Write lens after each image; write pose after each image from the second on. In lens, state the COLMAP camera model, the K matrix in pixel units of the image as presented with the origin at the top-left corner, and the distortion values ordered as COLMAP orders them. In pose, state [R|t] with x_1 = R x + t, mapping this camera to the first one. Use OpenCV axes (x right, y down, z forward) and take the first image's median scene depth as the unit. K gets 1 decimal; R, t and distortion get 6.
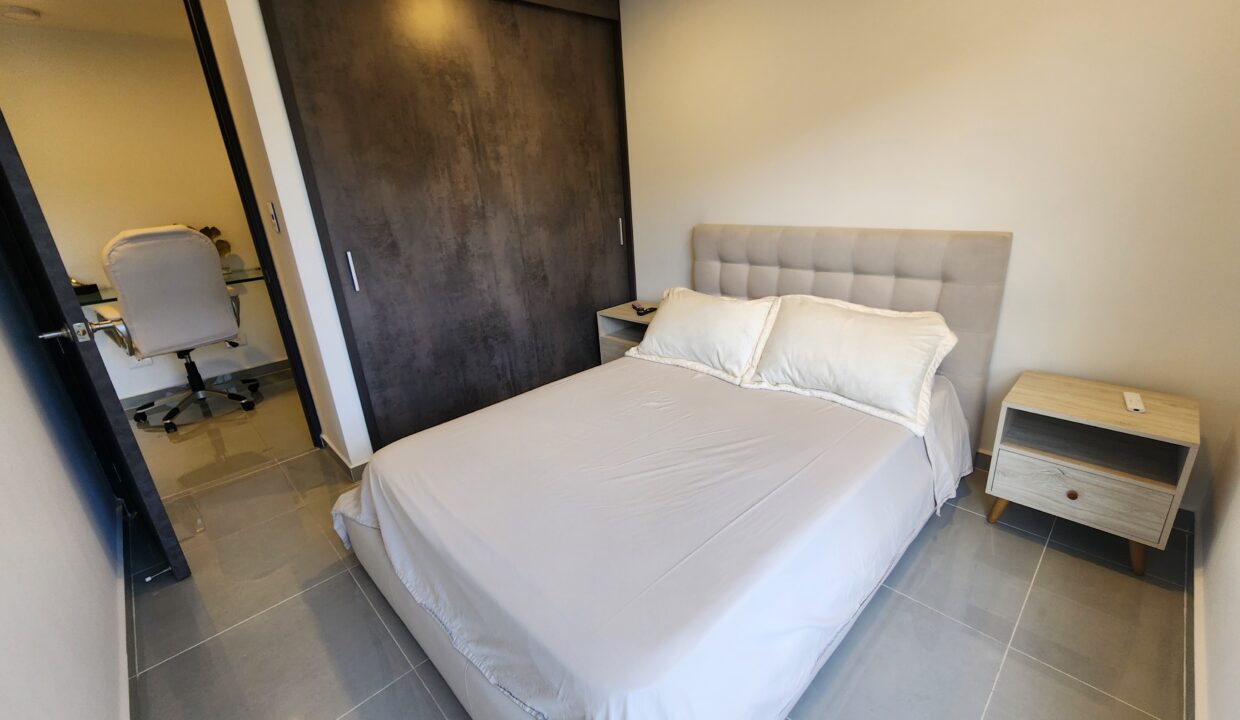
lens RADIAL K [[527.3, 0, 620.0], [0, 527.3, 360.0], [0, 0, 1]] dist [-0.003301, -0.000501]
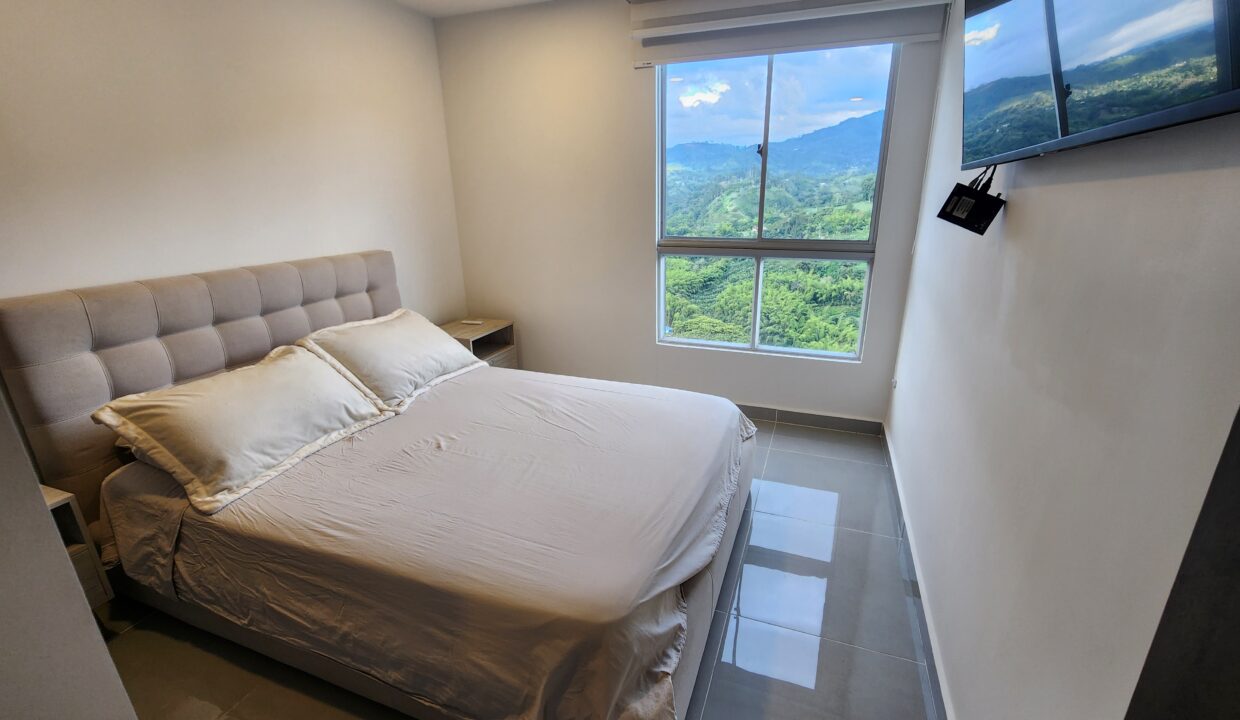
lens RADIAL K [[527.3, 0, 620.0], [0, 527.3, 360.0], [0, 0, 1]] dist [-0.003301, -0.000501]
pose [[-0.429825, -0.207113, 0.878837, -0.809076], [0.335487, 0.867020, 0.368410, -0.267989], [-0.838271, 0.453190, -0.303183, 0.937837]]
